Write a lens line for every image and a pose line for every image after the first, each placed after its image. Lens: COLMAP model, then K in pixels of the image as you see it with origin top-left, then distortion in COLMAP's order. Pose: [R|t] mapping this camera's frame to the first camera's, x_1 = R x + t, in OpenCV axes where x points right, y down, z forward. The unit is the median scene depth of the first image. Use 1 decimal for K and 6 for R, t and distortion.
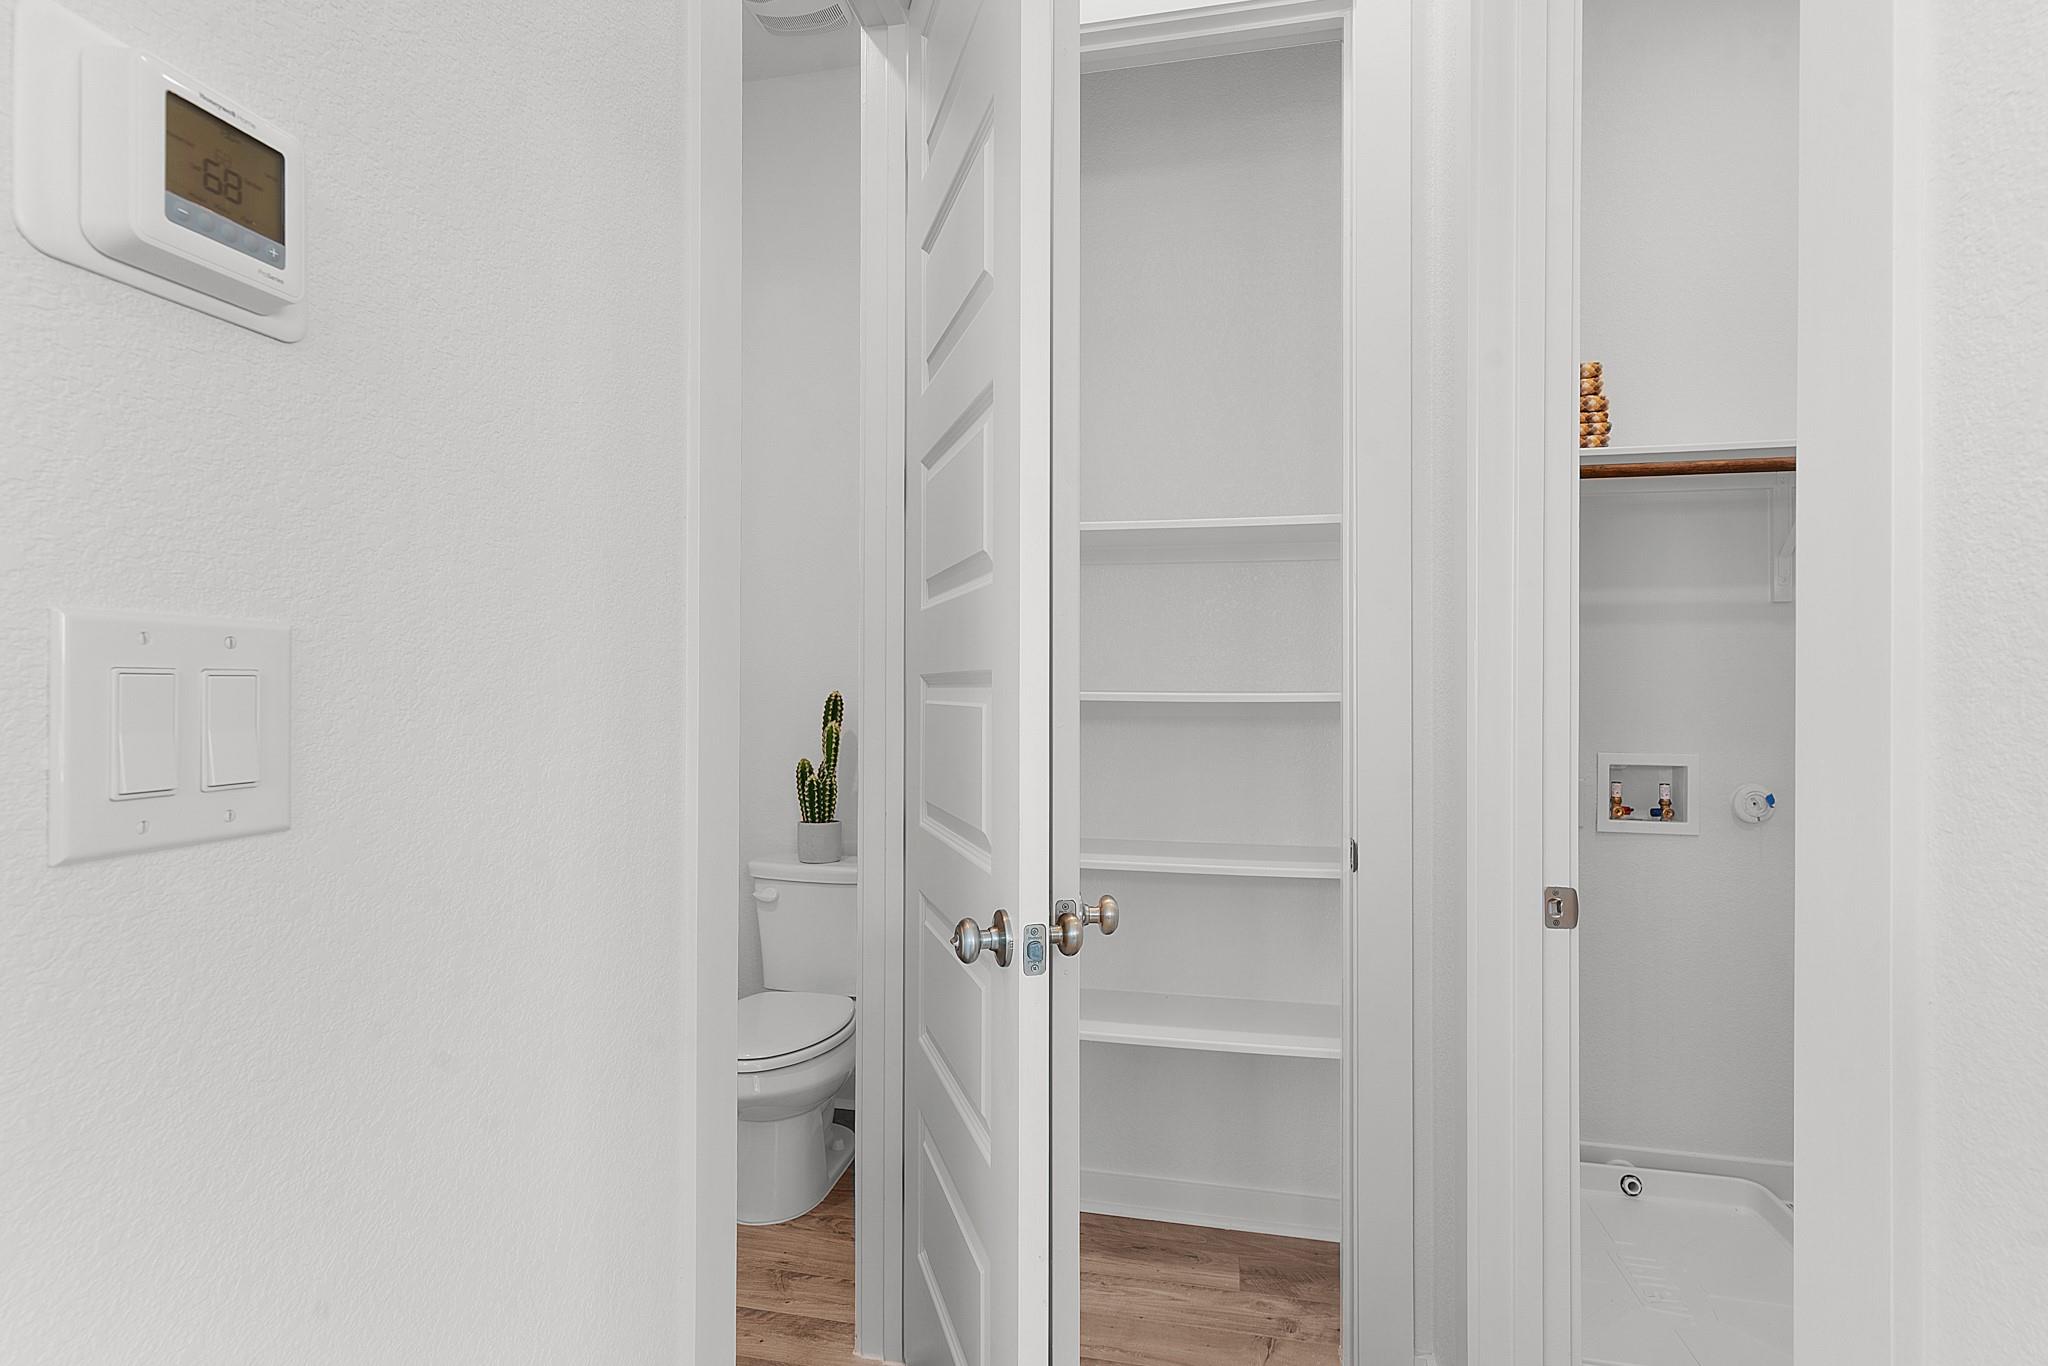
lens RADIAL K [[1001.2, 0, 1012.0], [0, 1001.2, 679.3], [0, 0, 1]] dist [0.001869, 0.000213]
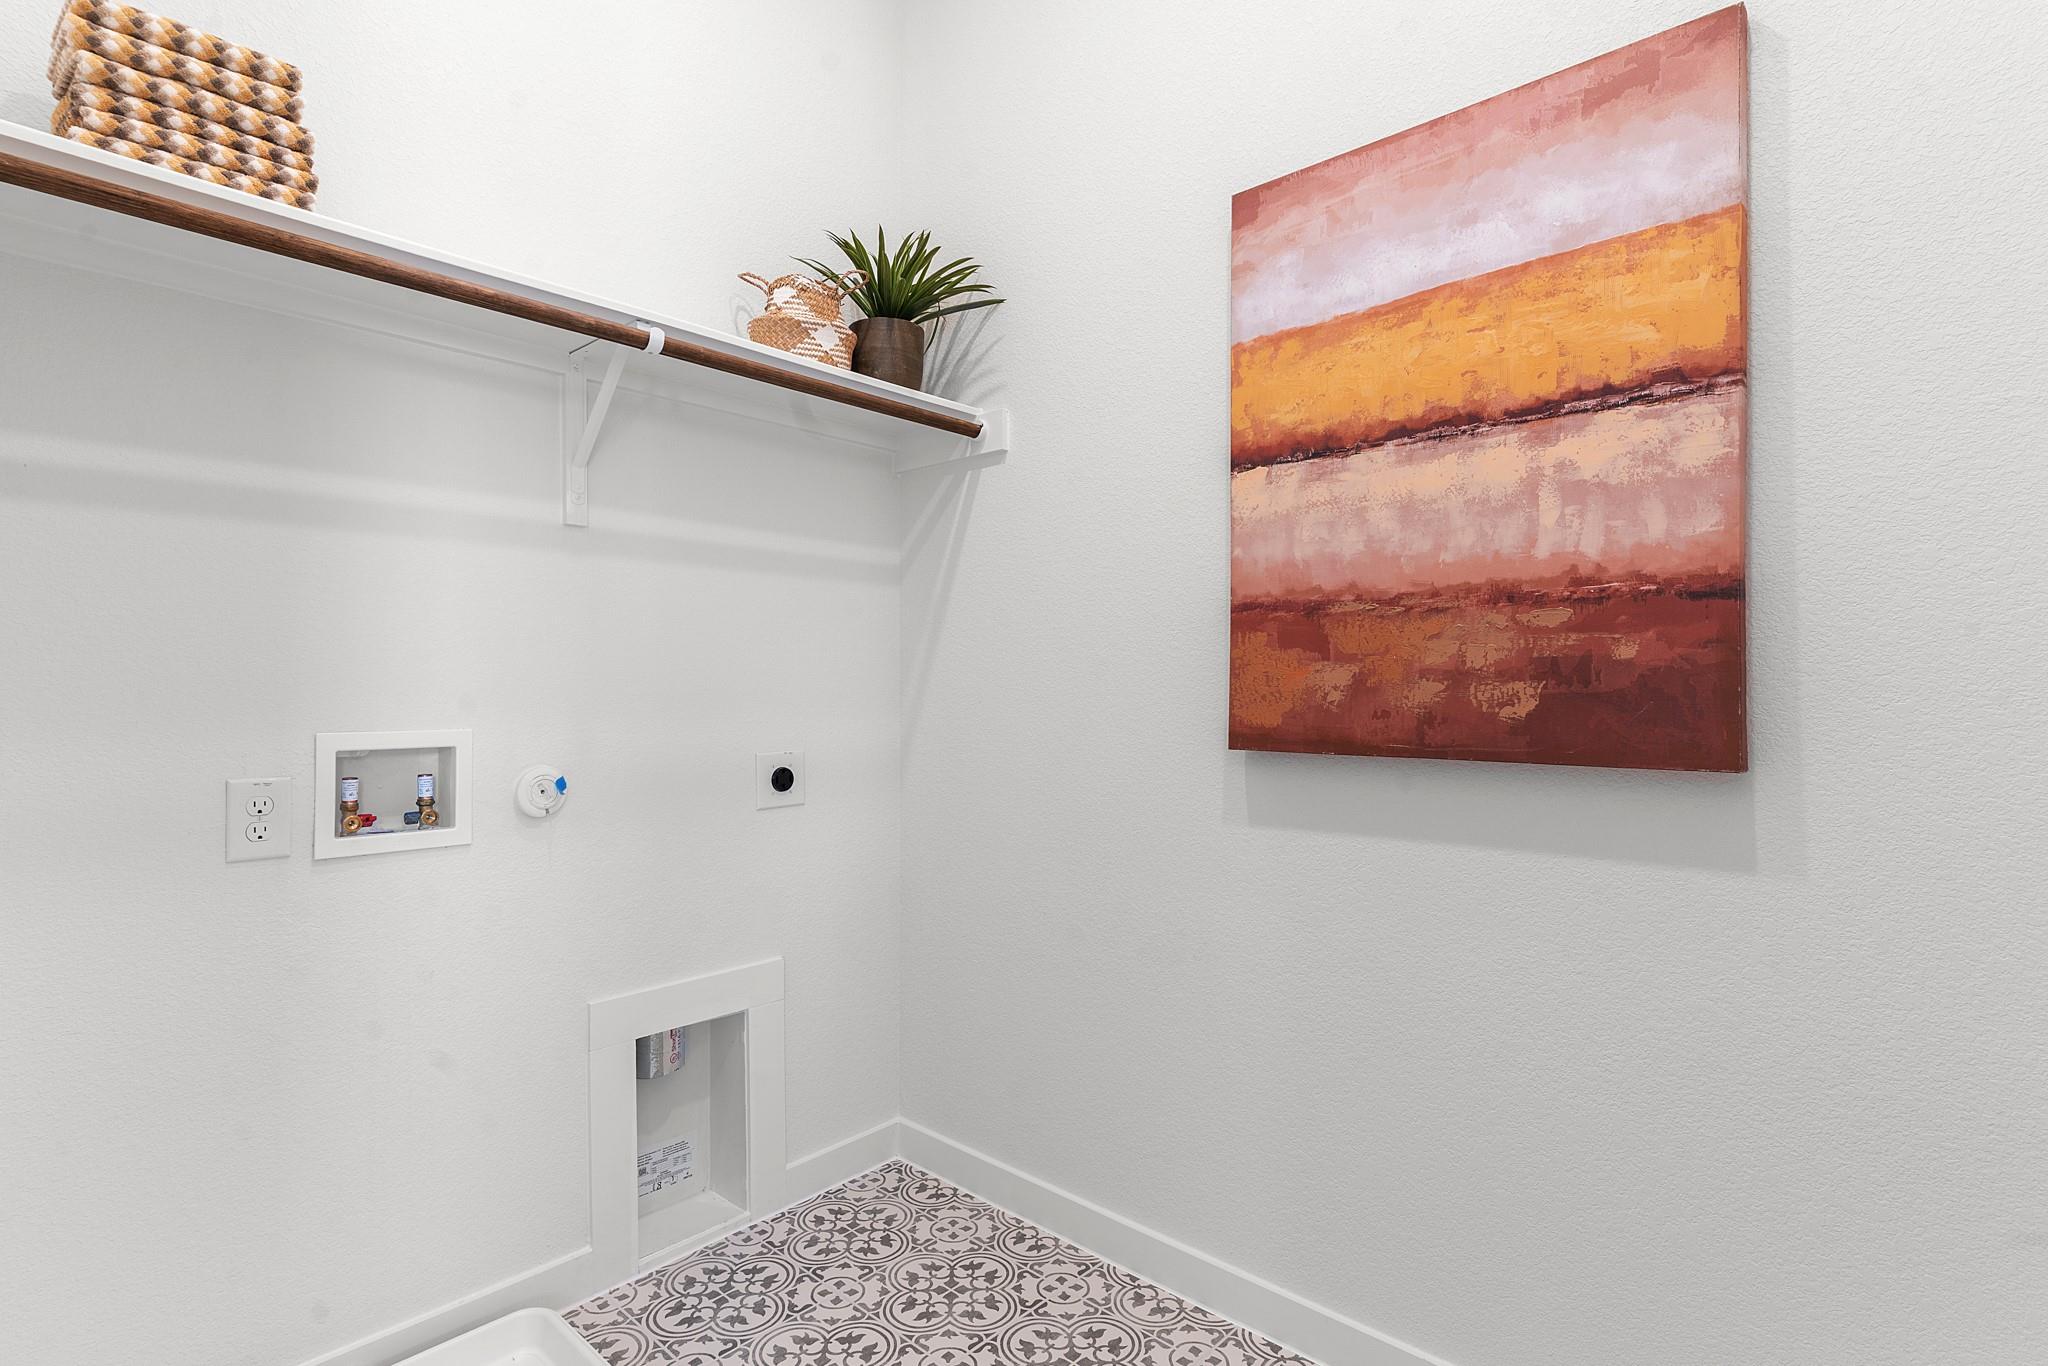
lens RADIAL K [[1001.2, 0, 1020.1], [0, 1001.2, 680.0], [0, 0, 1]] dist [0.001869, 0.000213]
pose [[0.507179, 0.000922, 0.861841, 0.269423], [-0.005567, 0.999982, 0.002206, 0.036199], [-0.861823, -0.005917, 0.507175, 0.305288]]
